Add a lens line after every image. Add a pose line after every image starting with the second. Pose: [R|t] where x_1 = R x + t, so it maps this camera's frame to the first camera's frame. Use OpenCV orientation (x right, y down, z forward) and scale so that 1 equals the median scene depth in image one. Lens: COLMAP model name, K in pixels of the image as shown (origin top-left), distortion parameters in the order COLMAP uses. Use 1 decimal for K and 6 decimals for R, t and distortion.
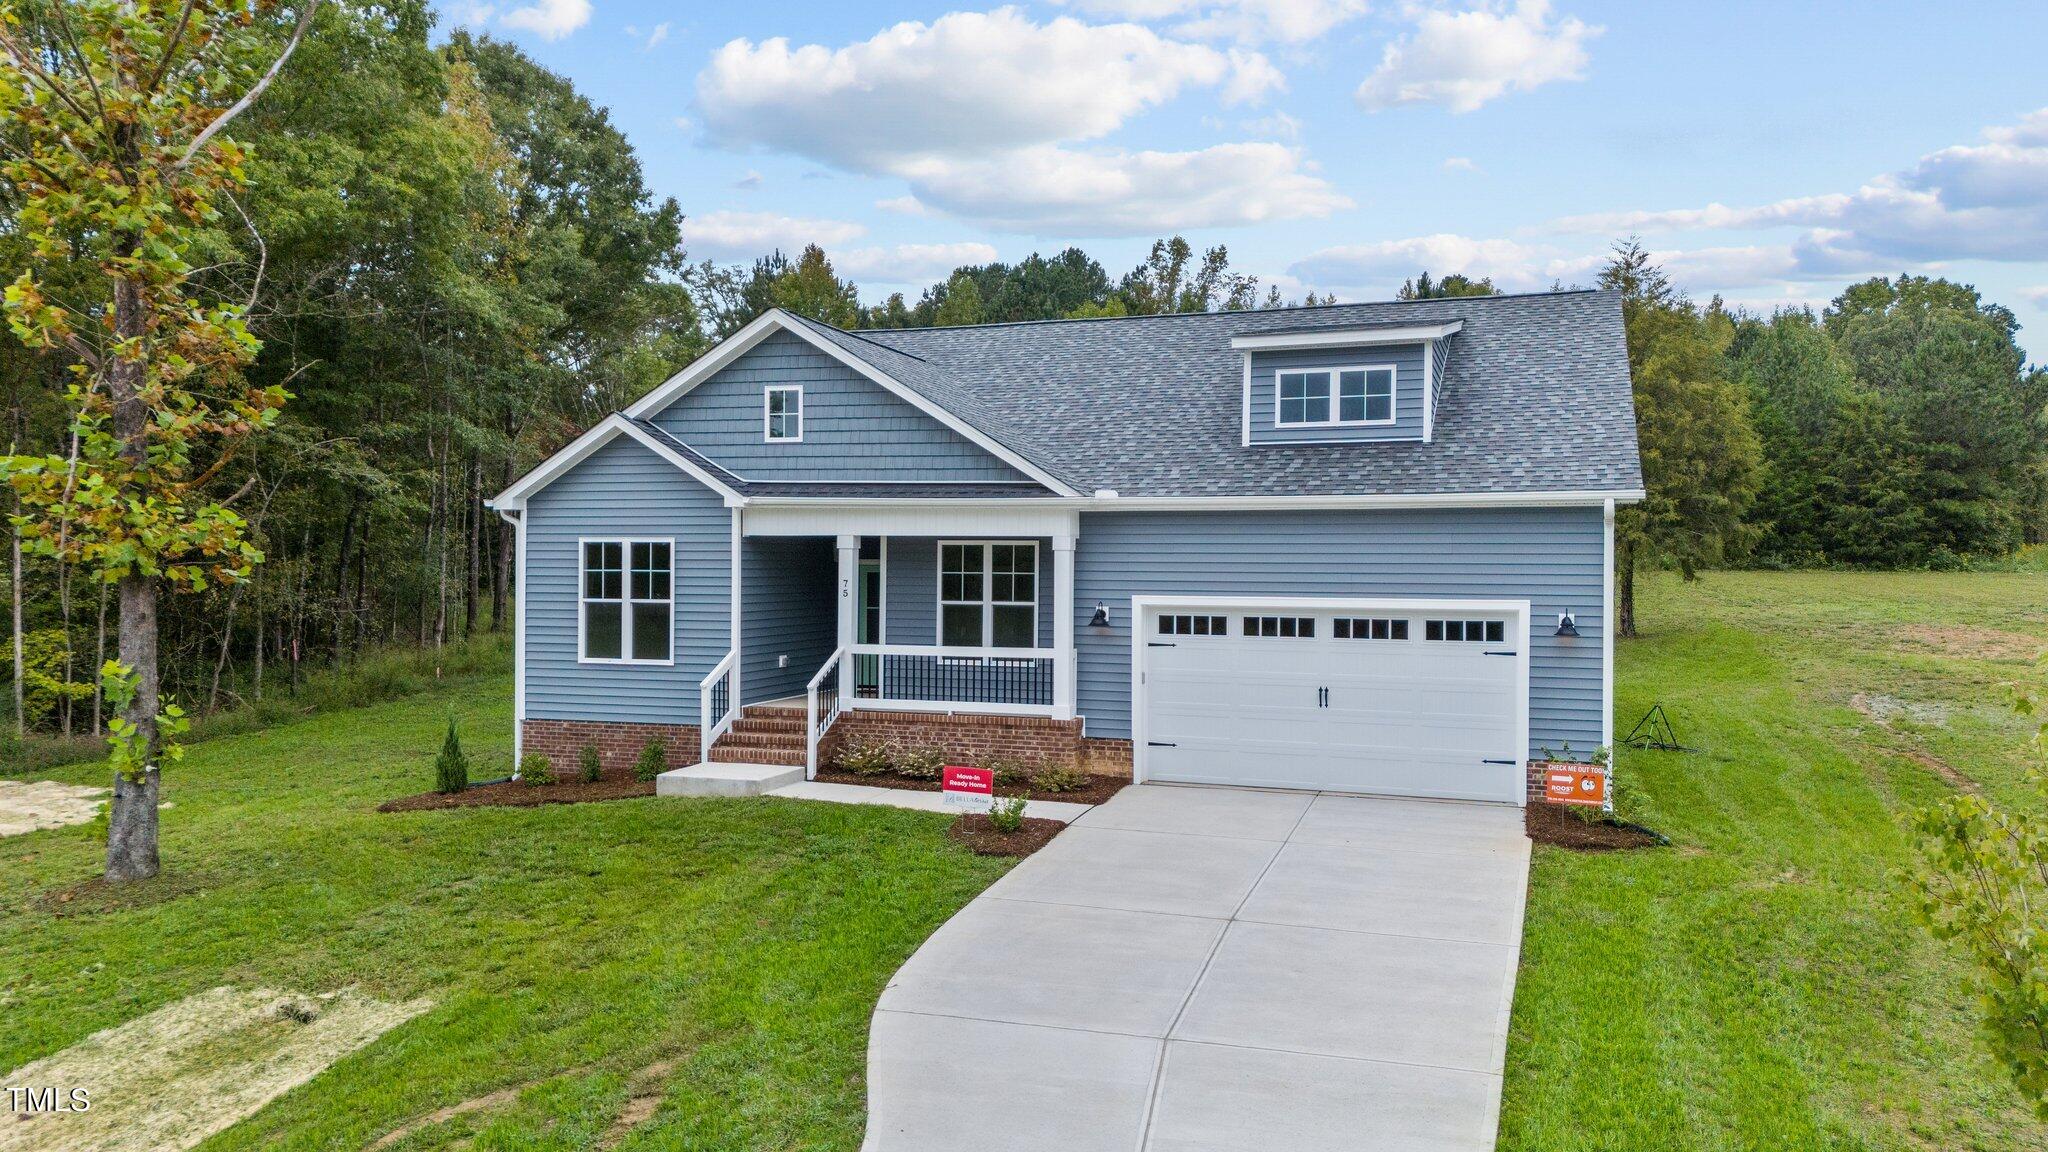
lens RADIAL K [[1501.4, 0, 1014.9], [0, 1501.4, 584.8], [0, 0, 1]] dist [0.064230, -0.058628]
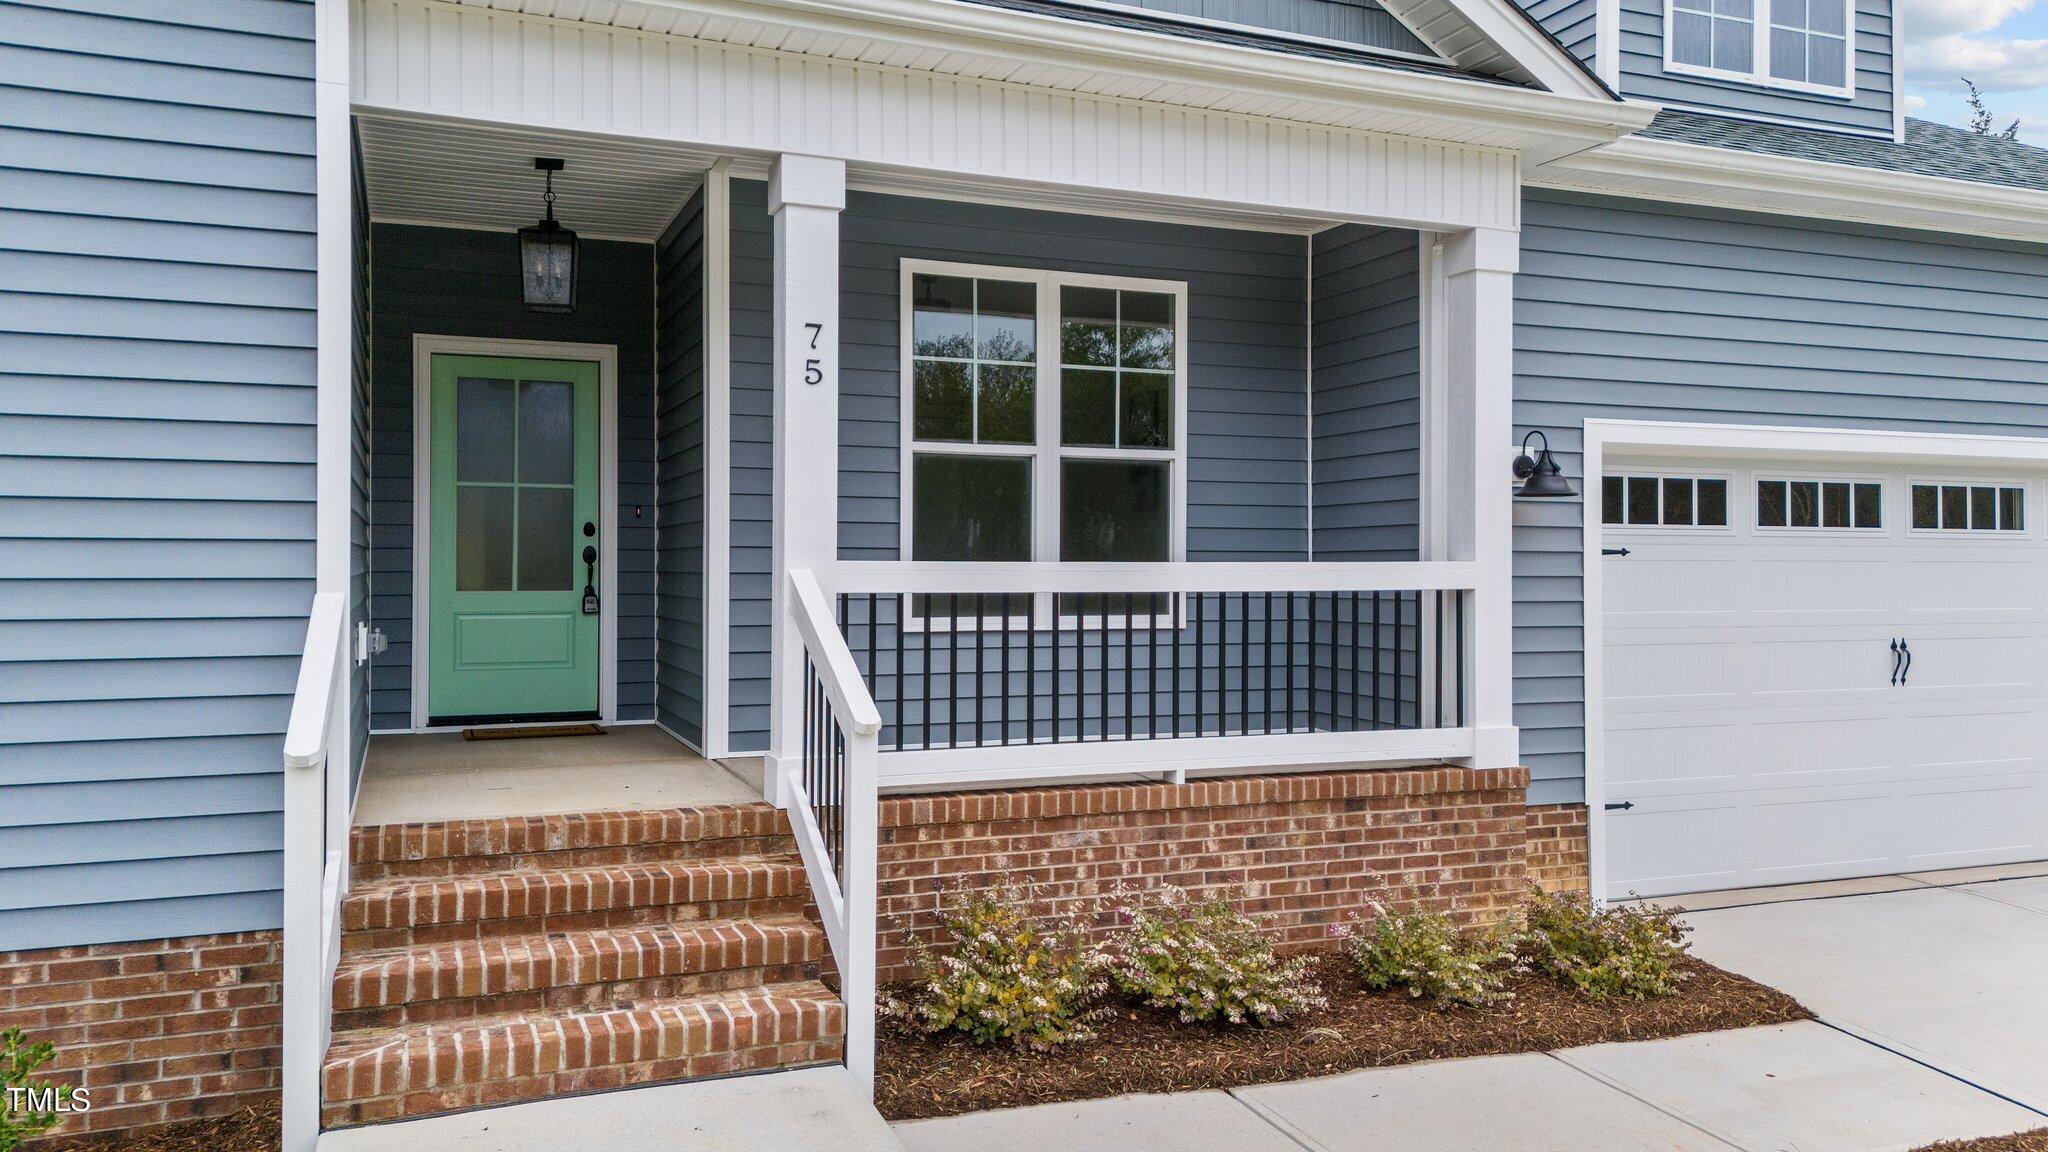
lens RADIAL K [[1501.4, 0, 1012.1], [0, 1501.4, 561.7], [0, 0, 1]] dist [0.064230, -0.058628]
pose [[0.757558, -0.001735, 0.652766, -0.267887], [0.011438, 0.999878, -0.010616, 0.044055], [-0.652668, 0.015509, 0.757486, 0.783720]]
